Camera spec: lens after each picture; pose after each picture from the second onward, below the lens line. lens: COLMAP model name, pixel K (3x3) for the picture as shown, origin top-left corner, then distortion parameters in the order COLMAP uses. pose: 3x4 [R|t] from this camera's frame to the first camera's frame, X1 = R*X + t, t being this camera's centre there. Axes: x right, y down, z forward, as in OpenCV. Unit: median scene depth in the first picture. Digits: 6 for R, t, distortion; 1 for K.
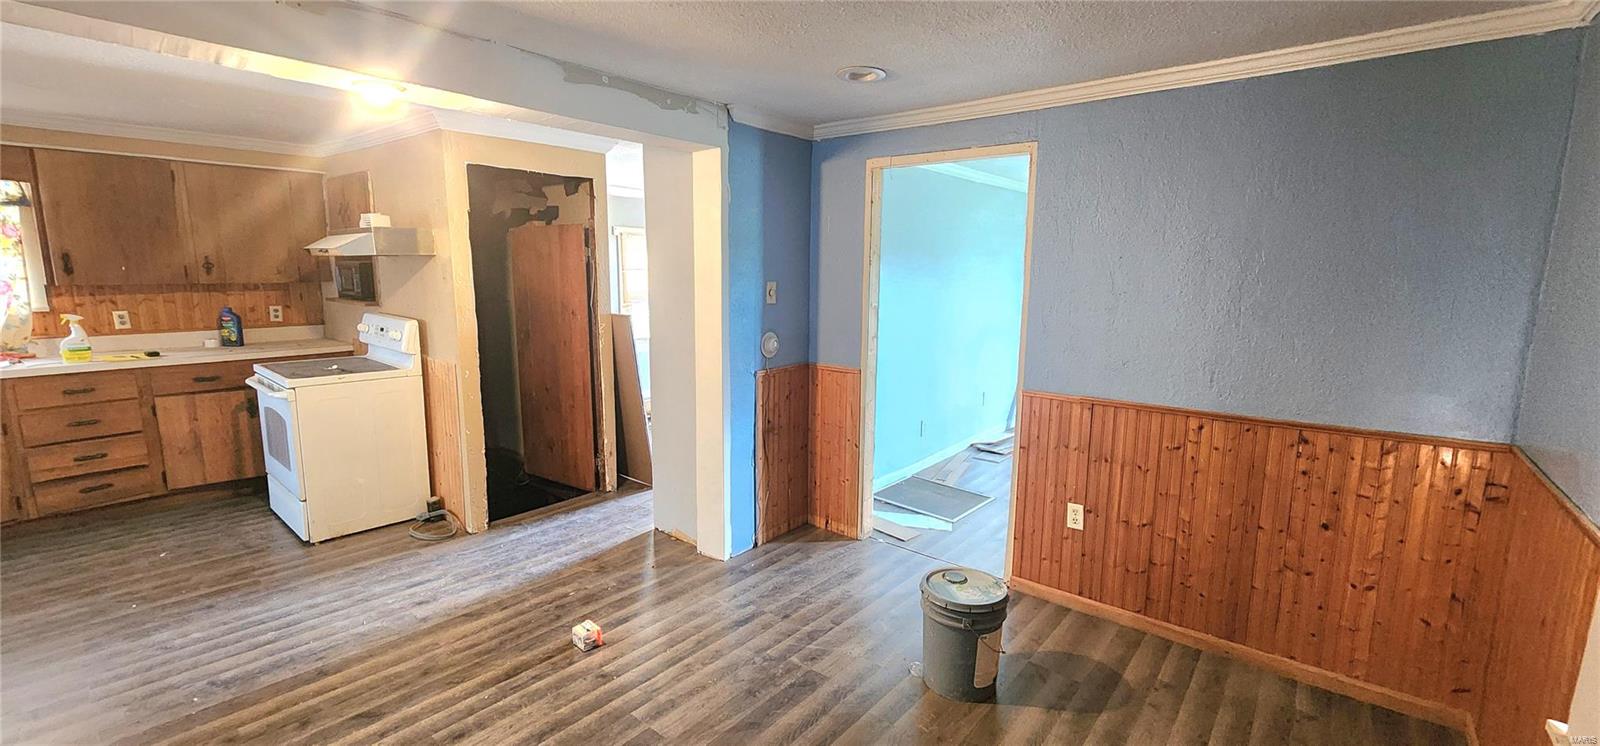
lens RADIAL K [[656.1, 0, 805.8], [0, 656.1, 372.4], [0, 0, 1]] dist [-0.002232, -0.000242]
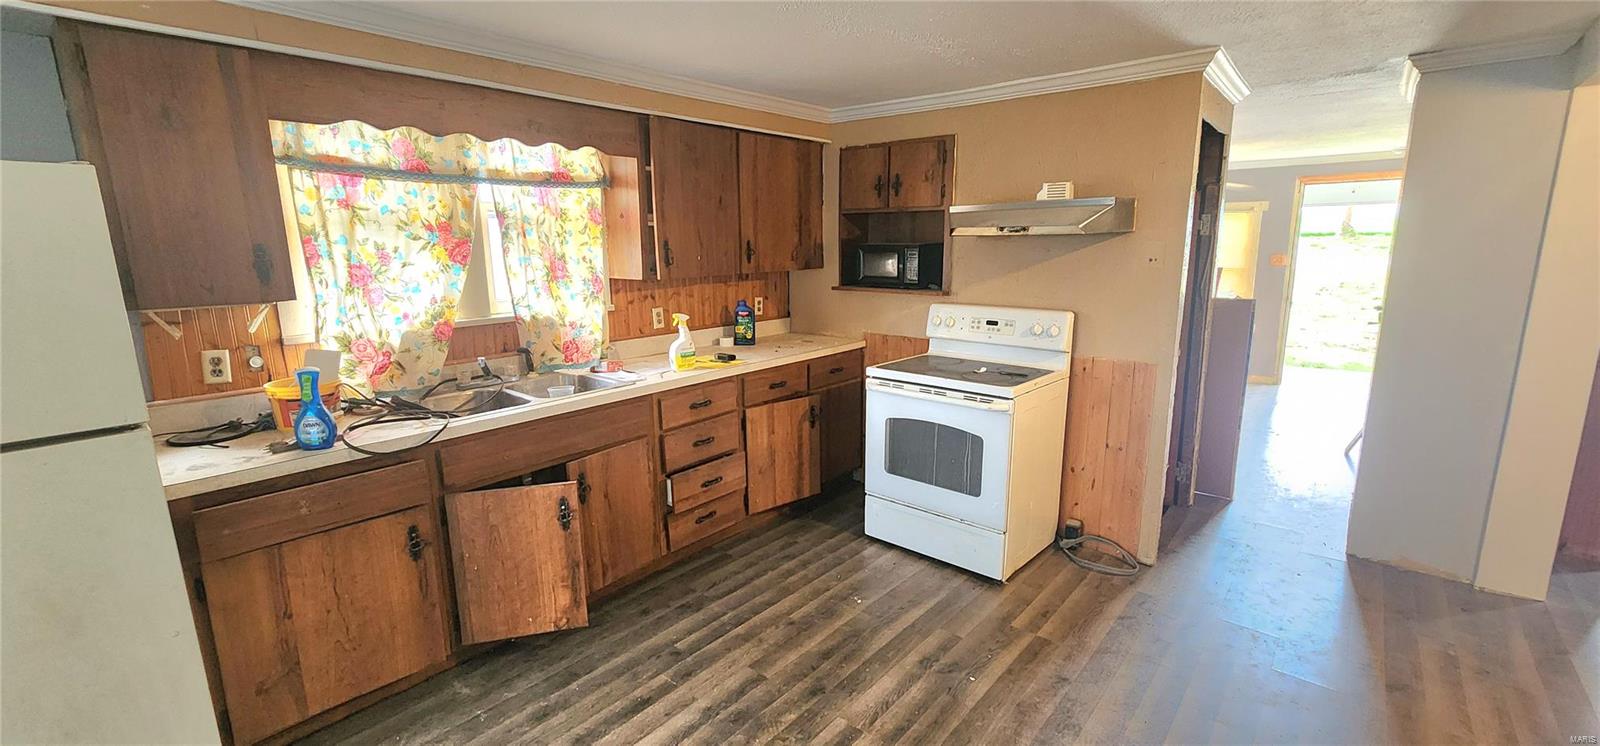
lens RADIAL K [[656.1, 0, 796.0], [0, 656.1, 371.5], [0, 0, 1]] dist [-0.002232, -0.000242]
pose [[0.998879, -0.019459, -0.043147, -0.941296], [0.020751, 0.999343, 0.029708, -0.035913], [0.042541, -0.030570, 0.998627, 0.160193]]
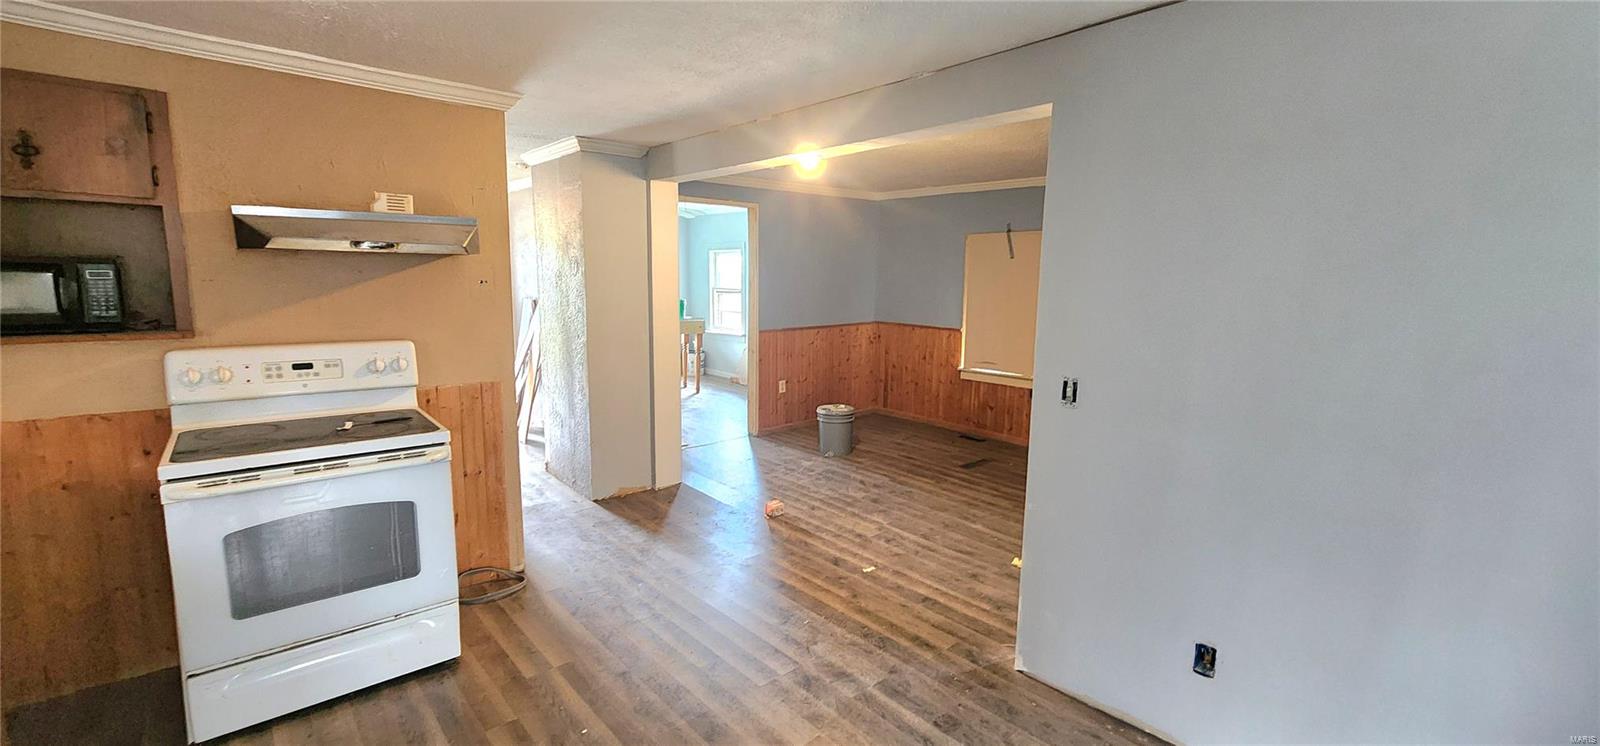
lens RADIAL K [[656.1, 0, 800.7], [0, 656.1, 369.1], [0, 0, 1]] dist [-0.002232, -0.000242]
pose [[0.159808, -0.157158, 0.974558, -1.291675], [0.141771, 0.980665, 0.134895, -0.086511], [-0.976915, 0.116607, 0.178999, 0.457587]]
